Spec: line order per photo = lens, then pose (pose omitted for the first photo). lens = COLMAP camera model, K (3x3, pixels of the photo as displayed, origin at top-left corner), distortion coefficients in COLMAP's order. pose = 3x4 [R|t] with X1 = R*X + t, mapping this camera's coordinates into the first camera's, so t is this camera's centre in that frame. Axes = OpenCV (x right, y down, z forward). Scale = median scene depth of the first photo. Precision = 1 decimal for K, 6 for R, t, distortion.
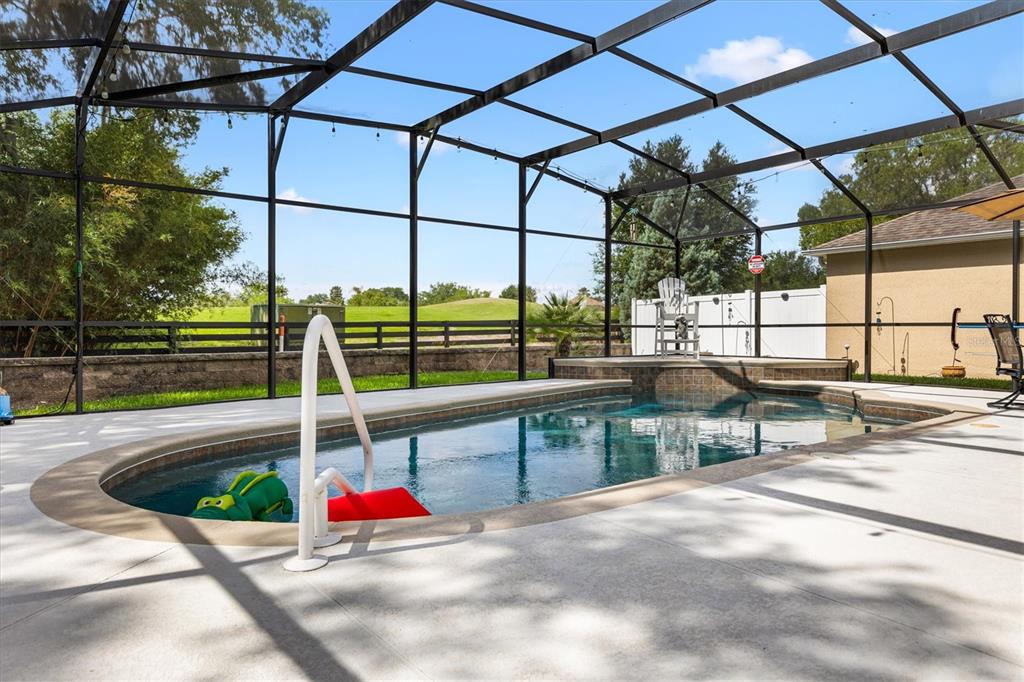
lens RADIAL K [[650.4, 0, 508.3], [0, 650.4, 340.8], [0, 0, 1]] dist [0.016644, -0.000462]
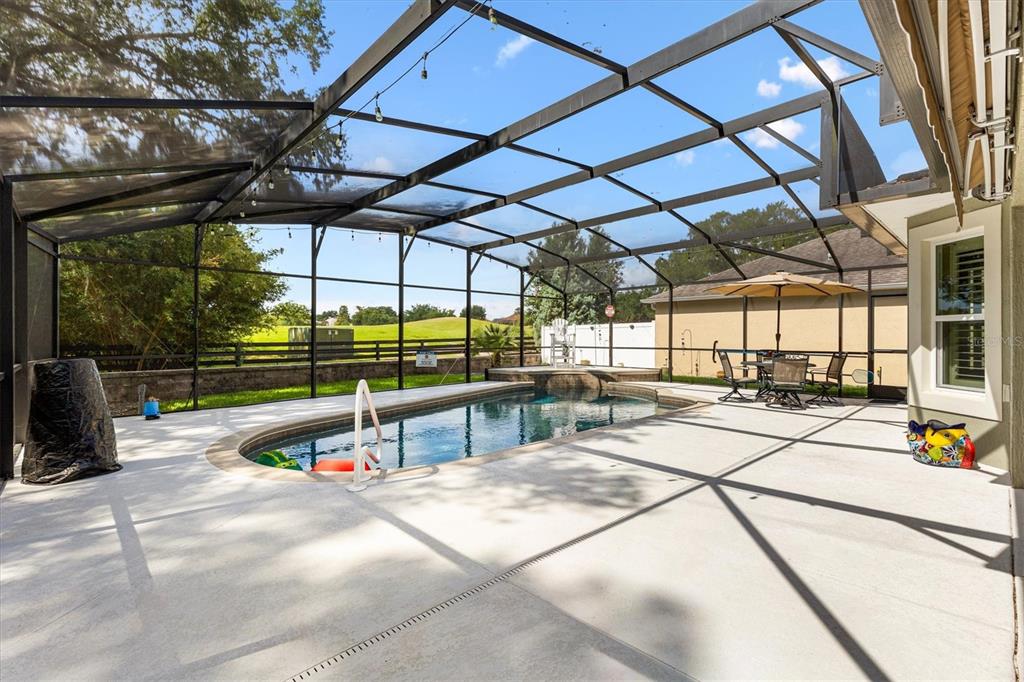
lens RADIAL K [[460.9, 0, 515.6], [0, 460.9, 338.7], [0, 0, 1]] dist [0.006995, -0.001110]
pose [[0.994802, 0.002875, 0.101791, 0.019231], [-0.002512, 0.999990, -0.003691, -0.041646], [-0.101801, 0.003416, 0.994799, -0.152895]]
